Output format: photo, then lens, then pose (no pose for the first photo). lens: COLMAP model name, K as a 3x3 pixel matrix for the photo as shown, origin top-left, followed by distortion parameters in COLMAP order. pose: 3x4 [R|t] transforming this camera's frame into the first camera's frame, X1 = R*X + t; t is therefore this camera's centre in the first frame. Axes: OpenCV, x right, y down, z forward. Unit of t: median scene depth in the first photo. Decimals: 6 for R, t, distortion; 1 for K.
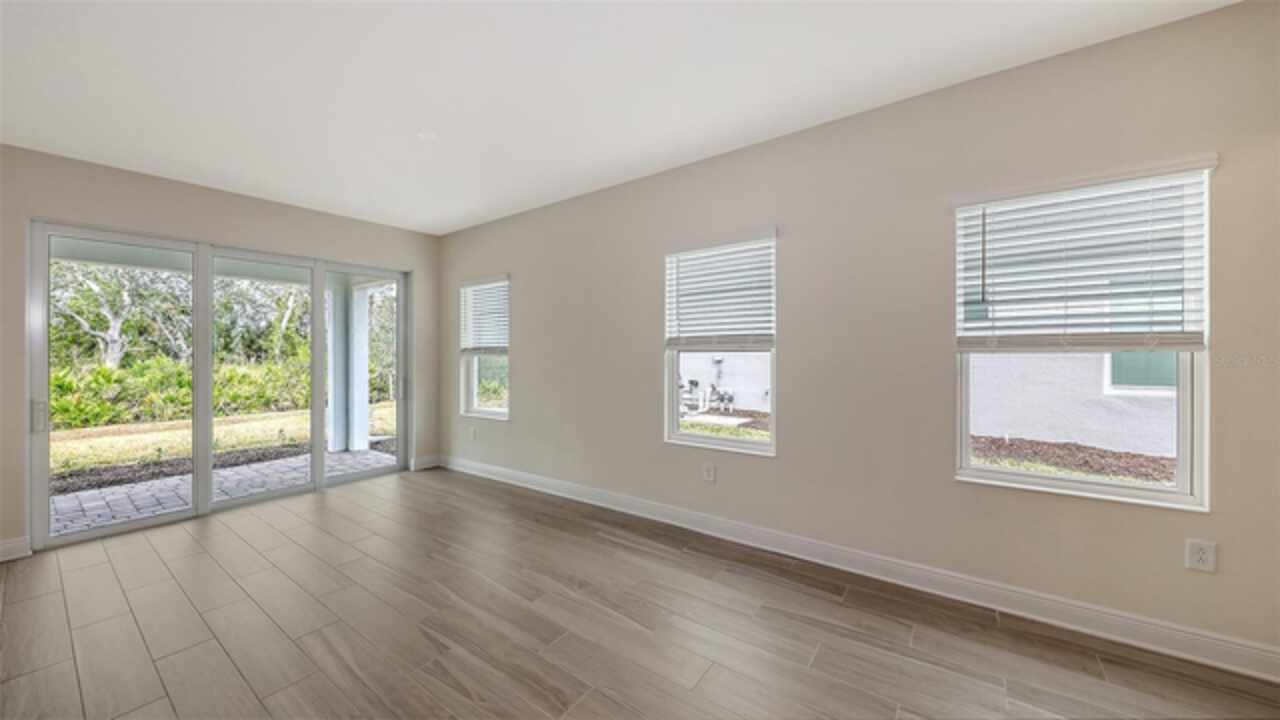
lens RADIAL K [[448.3, 0, 644.9], [0, 448.3, 353.6], [0, 0, 1]] dist [0.001367, 0.000027]
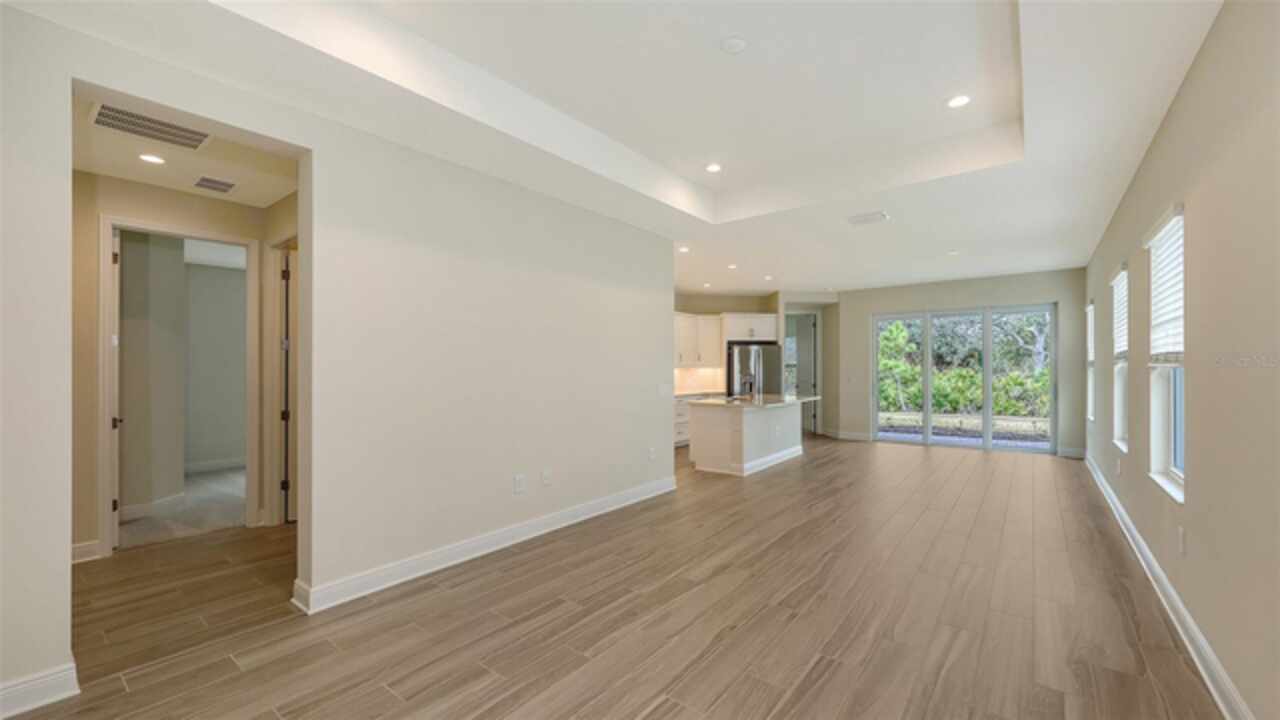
lens RADIAL K [[498.7, 0, 646.7], [0, 498.7, 370.0], [0, 0, 1]] dist [0.000751, 0.000055]
pose [[-0.030883, 0.013267, -0.999435, 0.312087], [0.002065, 0.999911, 0.013209, -0.002606], [0.999521, -0.001656, -0.030907, -0.045734]]
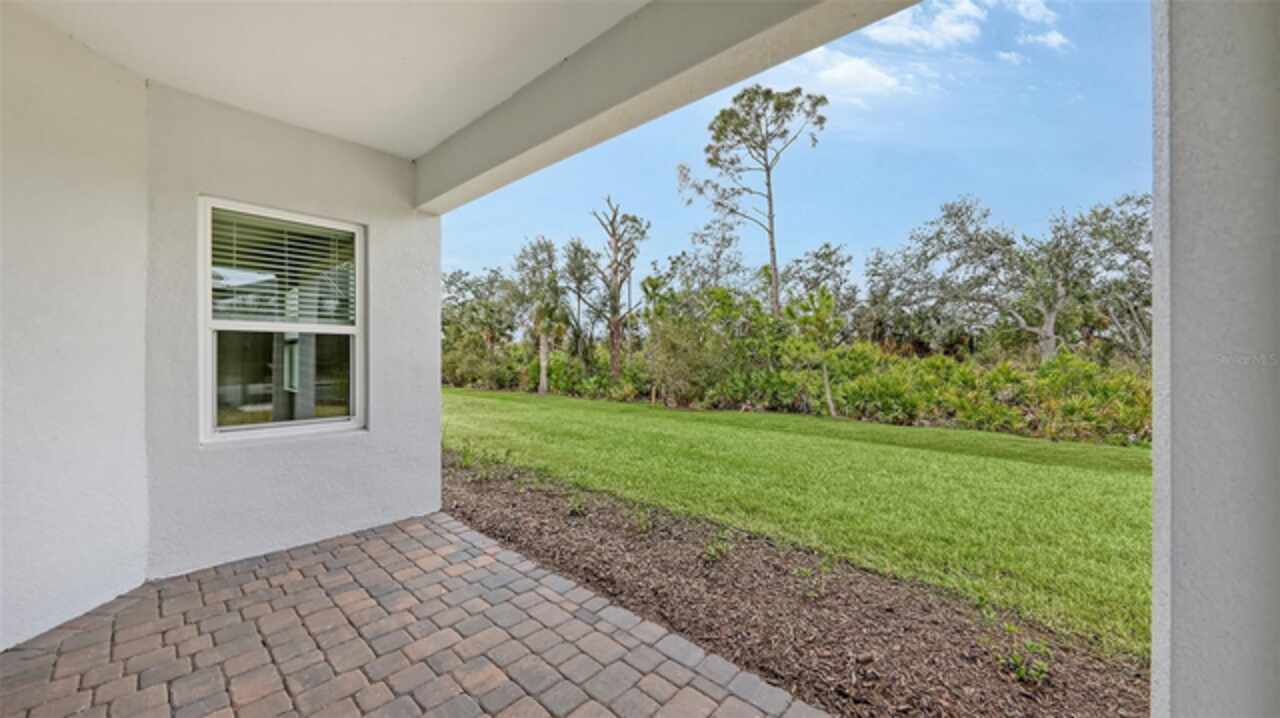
lens RADIAL K [[449.4, 0, 637.7], [0, 449.4, 357.8], [0, 0, 1]] dist [0.000935, 0.000357]
pose [[-0.105528, 0.014324, -0.994313, -0.246296], [-0.007617, 0.999855, 0.015212, 0.010092], [0.994387, 0.009179, -0.105403, 0.372342]]
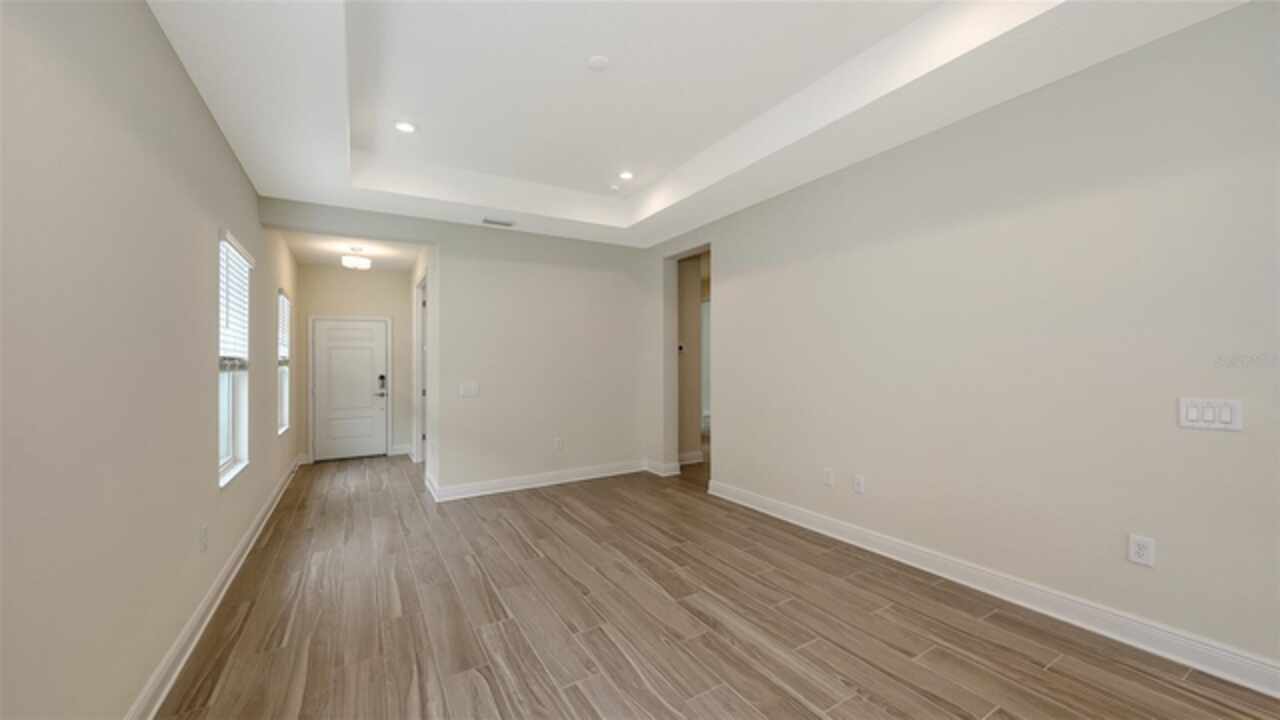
lens RADIAL K [[470.1, 0, 632.8], [0, 470.1, 365.4], [0, 0, 1]] dist [0.000559, 0.000064]
pose [[-0.915086, 0.022195, 0.402647, 0.061451], [0.026160, 0.999648, 0.004350, 0.000403], [-0.402409, 0.014514, -0.915345, 0.126726]]
